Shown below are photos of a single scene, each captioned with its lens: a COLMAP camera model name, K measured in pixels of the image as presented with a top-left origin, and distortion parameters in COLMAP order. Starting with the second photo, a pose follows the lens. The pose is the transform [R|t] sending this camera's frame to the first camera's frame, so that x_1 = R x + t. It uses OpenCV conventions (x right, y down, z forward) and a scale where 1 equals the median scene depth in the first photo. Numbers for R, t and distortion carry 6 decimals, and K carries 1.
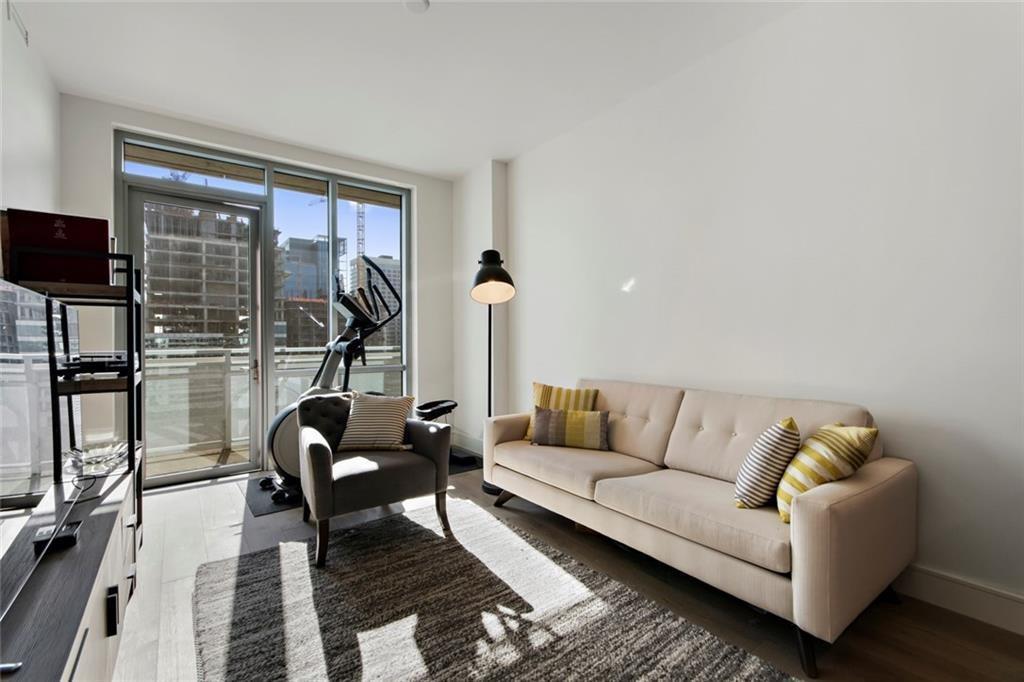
lens RADIAL K [[456.6, 0, 508.6], [0, 456.6, 337.3], [0, 0, 1]] dist [0.015851, -0.000119]
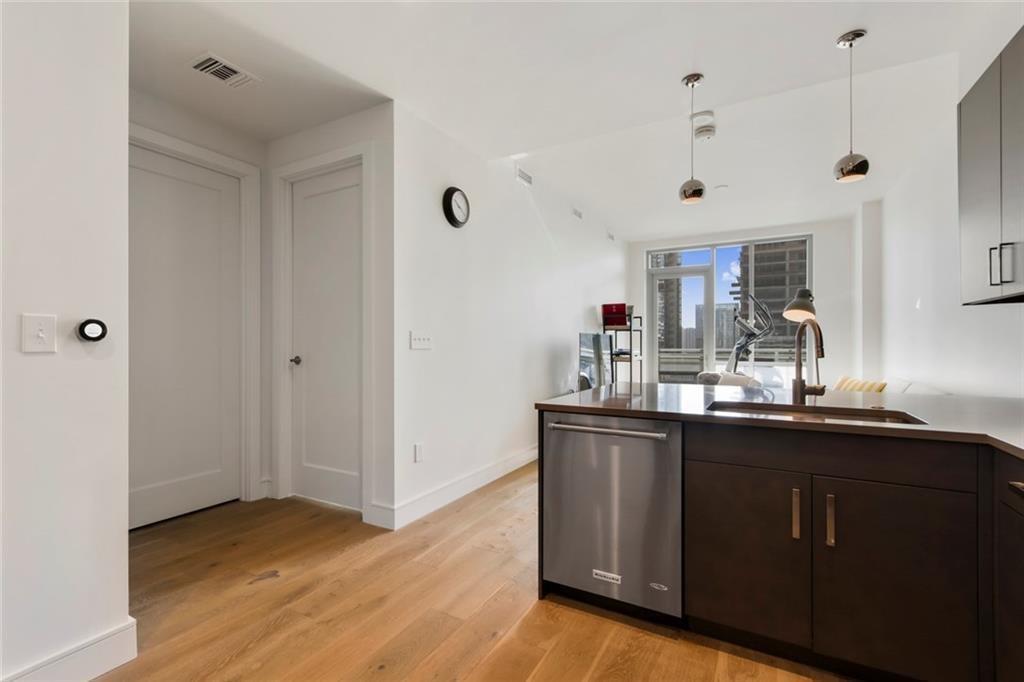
lens RADIAL K [[449.7, 0, 517.6], [0, 449.7, 342.9], [0, 0, 1]] dist [0.002871, -0.000173]
pose [[0.427257, 0.004813, -0.904117, 1.359394], [0.001517, 0.999981, 0.006040, -0.019936], [0.904129, -0.003952, 0.427241, -0.800826]]
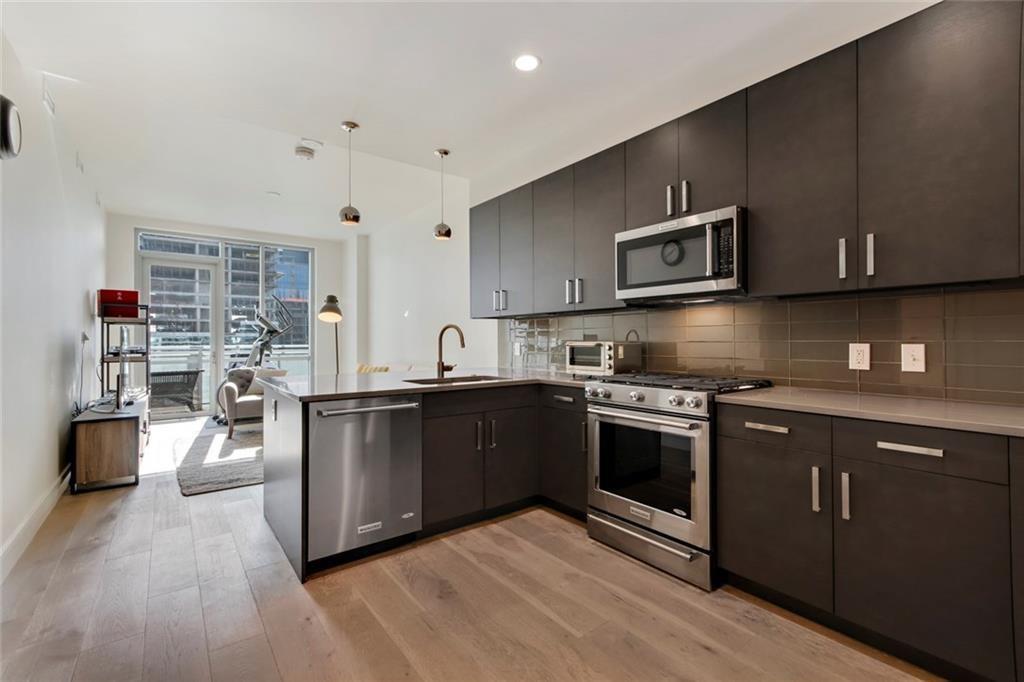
lens RADIAL K [[447.5, 0, 510.3], [0, 447.5, 337.6], [0, 0, 1]] dist [0.005627, 0.000027]
pose [[0.999686, 0.005597, 0.024412, 0.973589], [-0.005575, 0.999984, -0.000987, -0.017927], [-0.024417, 0.000850, 0.999702, -1.330559]]
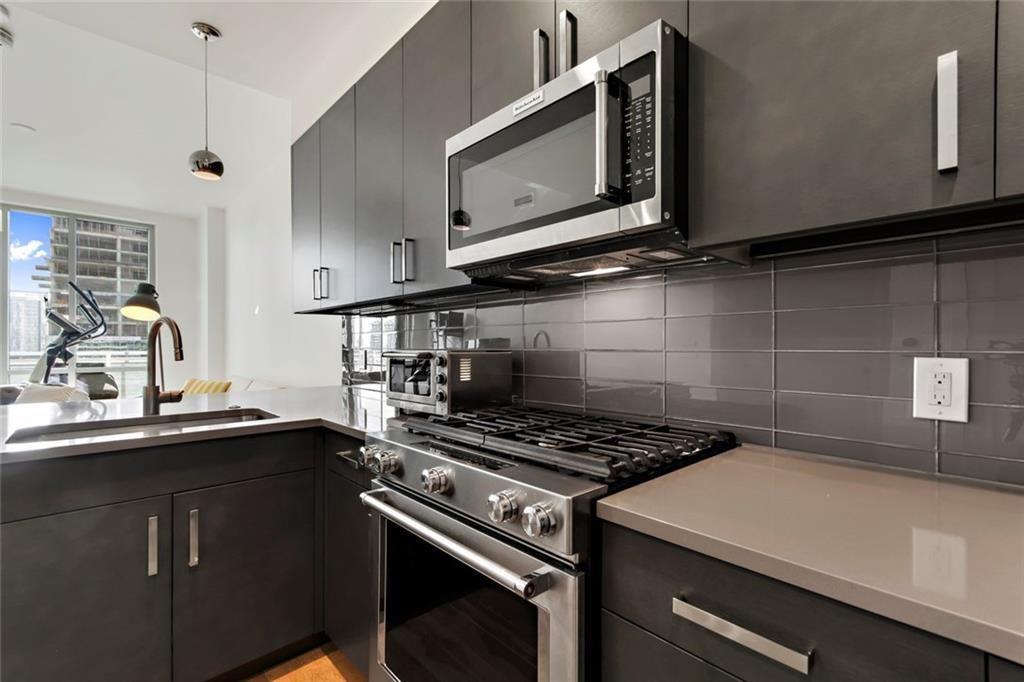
lens RADIAL K [[454.6, 0, 511.5], [0, 454.6, 346.6], [0, 0, 1]] dist [0.003652, -0.000247]
pose [[0.992515, 0.008185, 0.121849, 1.304719], [-0.008895, 0.999946, 0.005282, -0.018902], [-0.121799, -0.006326, 0.992535, -0.761294]]
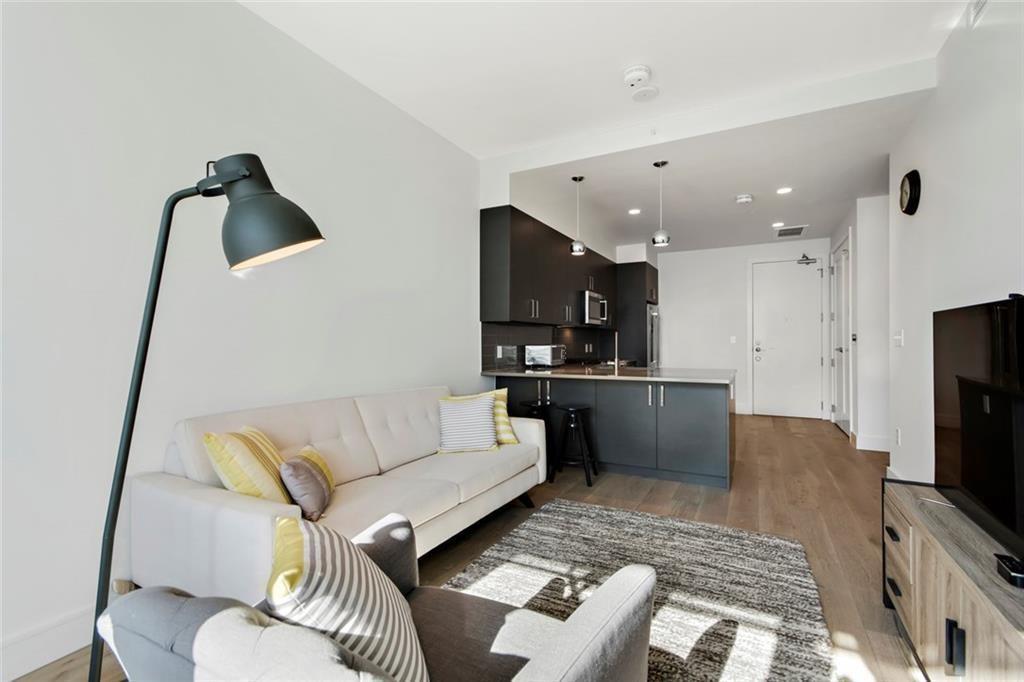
lens RADIAL K [[454.6, 0, 511.5], [0, 454.6, 346.6], [0, 0, 1]] dist [0.003652, -0.000247]
pose [[-0.436999, 0.007749, 0.899429, -0.816098], [0.001879, 0.999969, -0.007702, 0.009637], [-0.899460, -0.001675, -0.437000, 1.384738]]
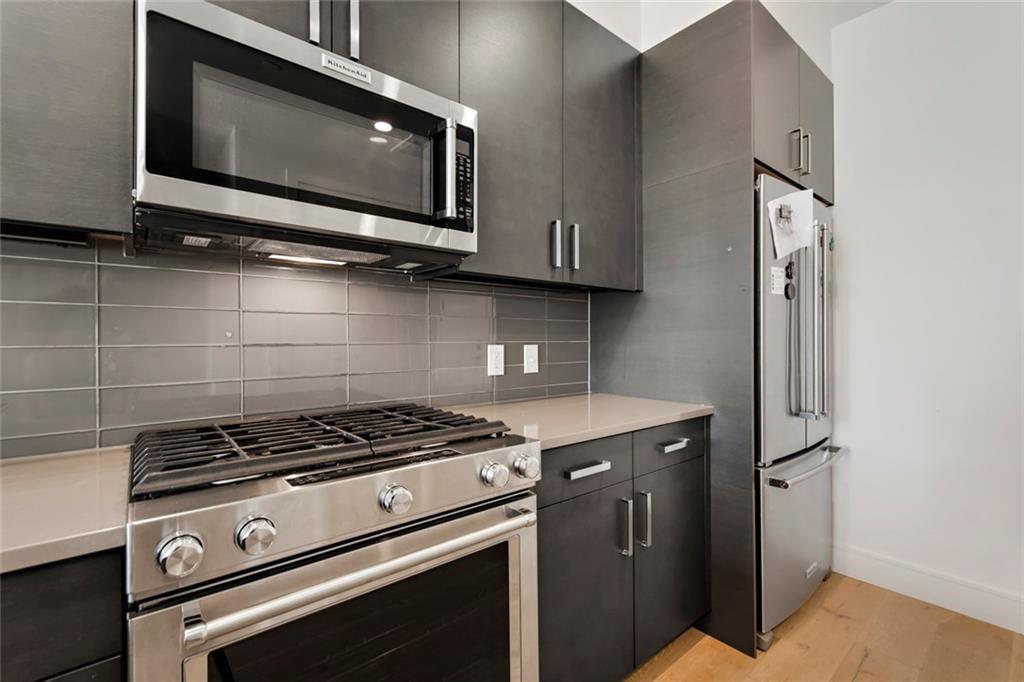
lens RADIAL K [[447.5, 0, 510.3], [0, 447.5, 337.6], [0, 0, 1]] dist [0.005627, 0.000027]
pose [[-0.064291, 0.013702, 0.997837, 0.919034], [-0.002204, 0.999901, -0.013873, -0.012826], [-0.997929, -0.003091, -0.064254, -0.384231]]
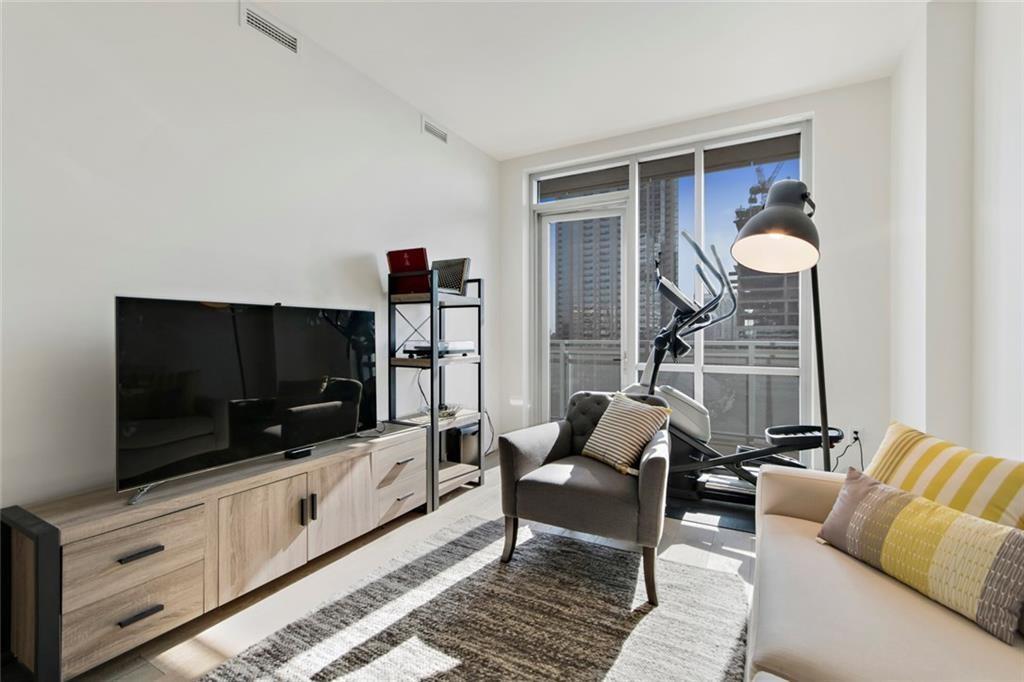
lens RADIAL K [[447.5, 0, 510.3], [0, 447.5, 337.6], [0, 0, 1]] dist [0.005627, 0.000027]
pose [[0.417731, 0.016854, -0.908414, 0.481425], [-0.000586, 0.999833, 0.018281, -0.001200], [0.908570, -0.007104, 0.417671, 0.636210]]
